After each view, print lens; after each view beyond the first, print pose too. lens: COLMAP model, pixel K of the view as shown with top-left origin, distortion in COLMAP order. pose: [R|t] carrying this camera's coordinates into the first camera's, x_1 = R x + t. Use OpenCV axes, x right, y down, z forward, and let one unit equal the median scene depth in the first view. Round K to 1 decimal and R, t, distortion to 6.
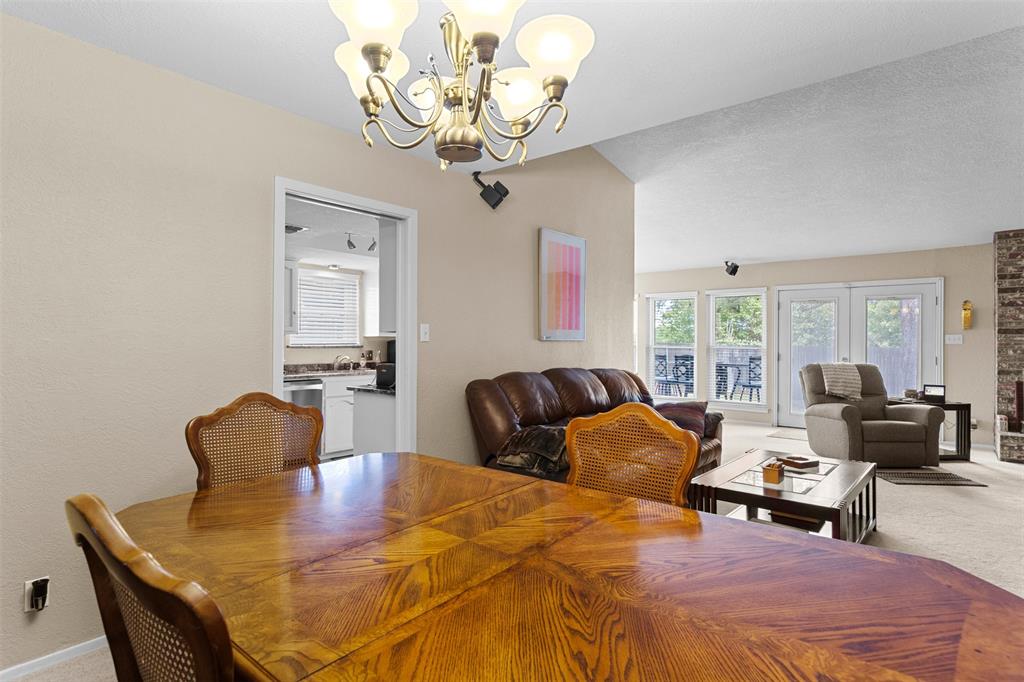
lens RADIAL K [[532.7, 0, 514.6], [0, 532.7, 339.9], [0, 0, 1]] dist [-0.002293, 0.000507]
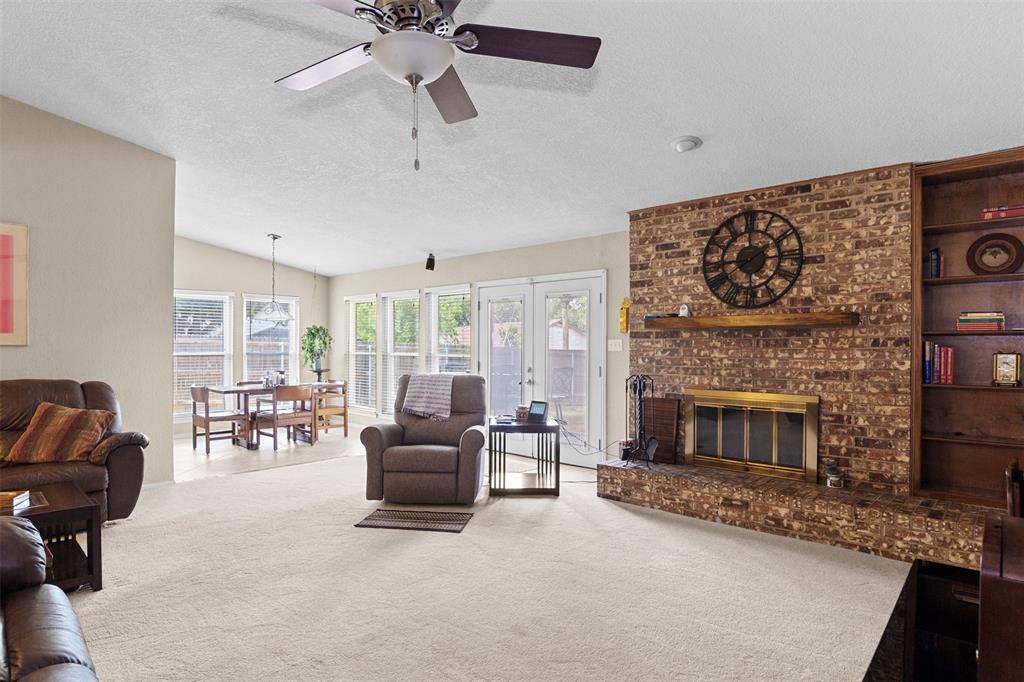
lens RADIAL K [[574.2, 0, 510.1], [0, 574.2, 348.5], [0, 0, 1]] dist [-0.000454, 0.000397]
pose [[0.998054, -0.001692, -0.062332, 0.774312], [0.002101, 0.999977, 0.006504, -0.001699], [0.062319, -0.006622, 0.998034, 0.116929]]
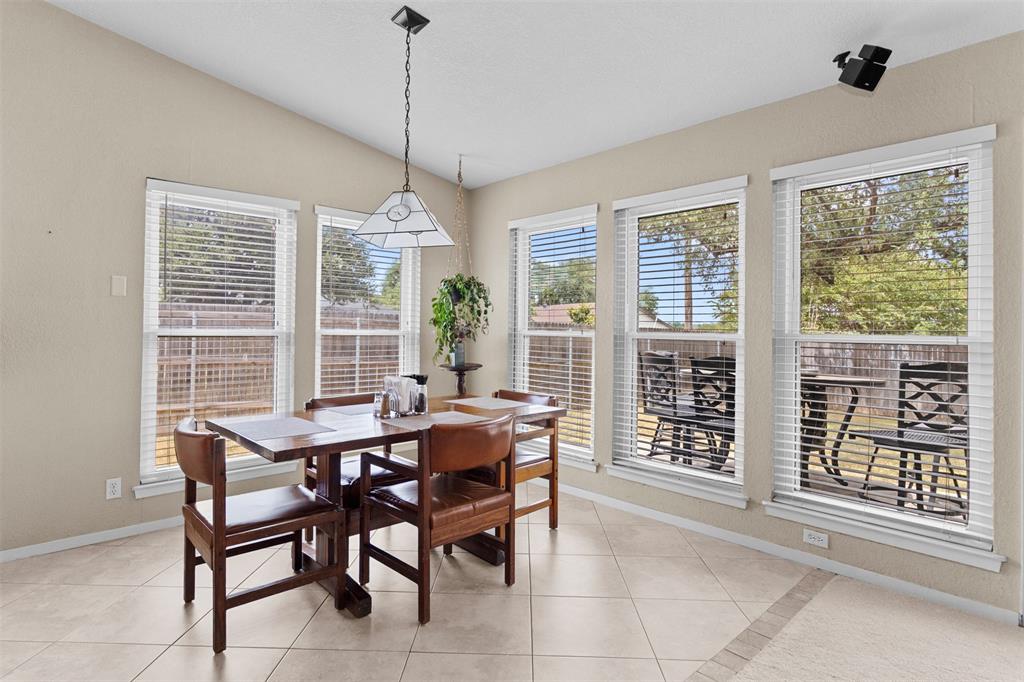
lens RADIAL K [[532.7, 0, 505.5], [0, 532.7, 335.1], [0, 0, 1]] dist [-0.002293, 0.000507]
pose [[0.991119, 0.001388, -0.132973, 0.331990], [-0.000167, 0.999958, 0.009192, 0.016197], [0.132980, -0.009088, 0.991077, 0.899441]]
